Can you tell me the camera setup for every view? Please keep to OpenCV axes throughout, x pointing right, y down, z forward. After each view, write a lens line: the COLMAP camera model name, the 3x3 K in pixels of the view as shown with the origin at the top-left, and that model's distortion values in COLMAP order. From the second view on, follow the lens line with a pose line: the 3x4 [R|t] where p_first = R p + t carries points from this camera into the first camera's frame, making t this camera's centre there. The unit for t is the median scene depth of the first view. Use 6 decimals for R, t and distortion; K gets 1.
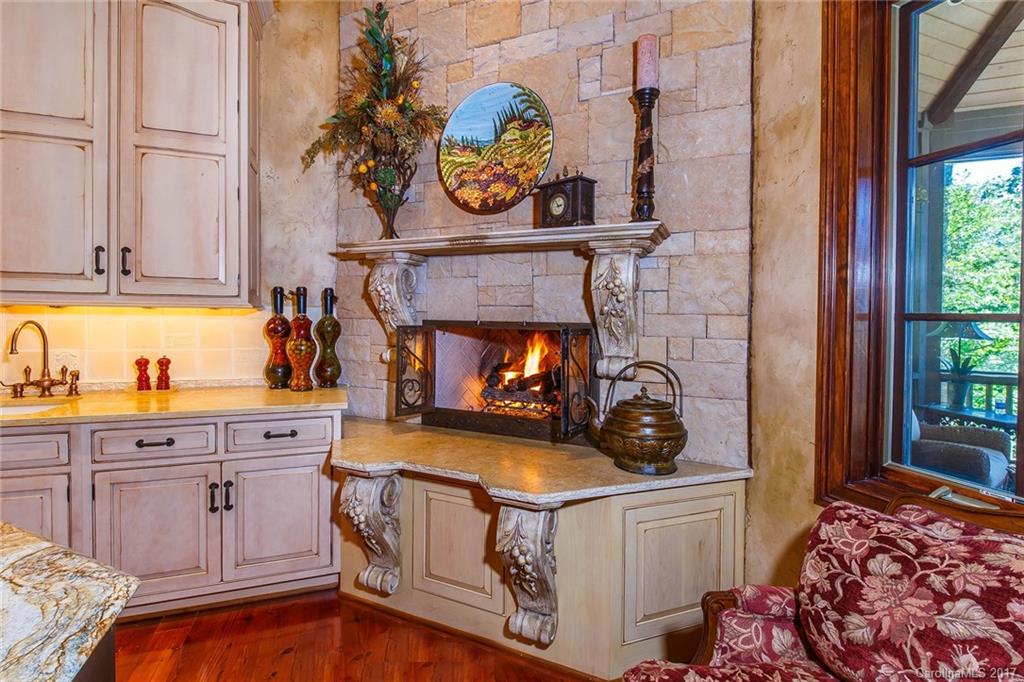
lens RADIAL K [[459.8, 0, 508.2], [0, 459.8, 317.7], [0, 0, 1]] dist [0.022884, -0.020946]
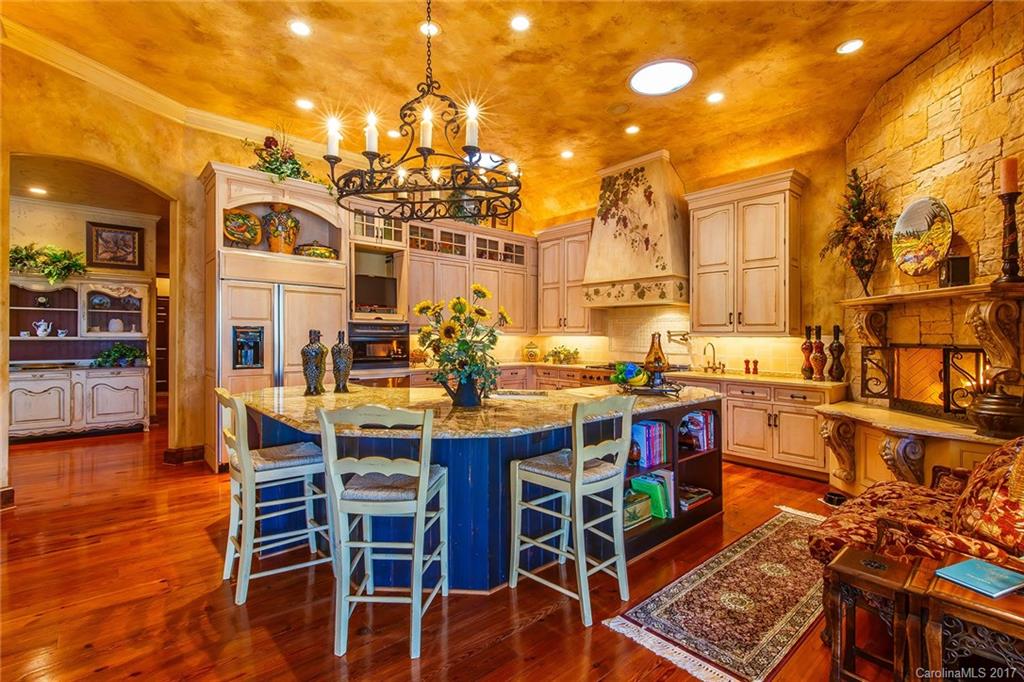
lens RADIAL K [[477.6, 0, 523.2], [0, 477.6, 337.5], [0, 0, 1]] dist [-0.000546, -0.000985]
pose [[0.381758, -0.008327, -0.924225, 0.986357], [-0.005548, 0.999921, -0.011301, 0.012557], [0.924246, 0.009441, 0.381682, -0.939882]]
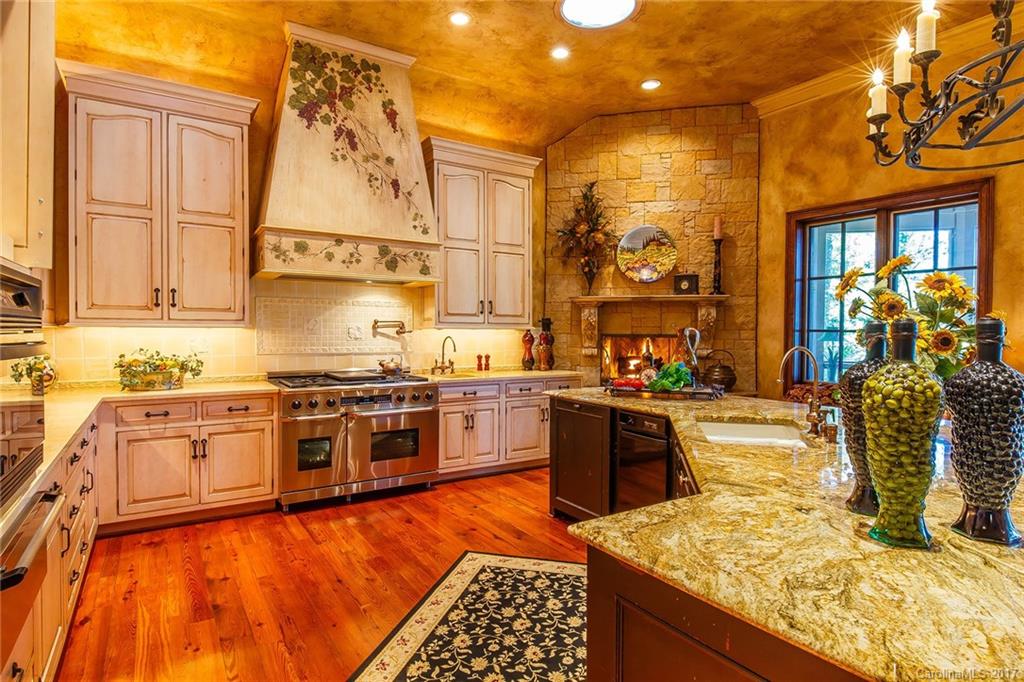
lens RADIAL K [[543.3, 0, 513.3], [0, 543.3, 339.7], [0, 0, 1]] dist [0.017855, -0.000210]
pose [[0.973818, -0.013359, 0.226937, -1.221644], [0.009785, 0.999810, 0.016866, -0.015335], [-0.227120, -0.014203, 0.973763, -1.350375]]
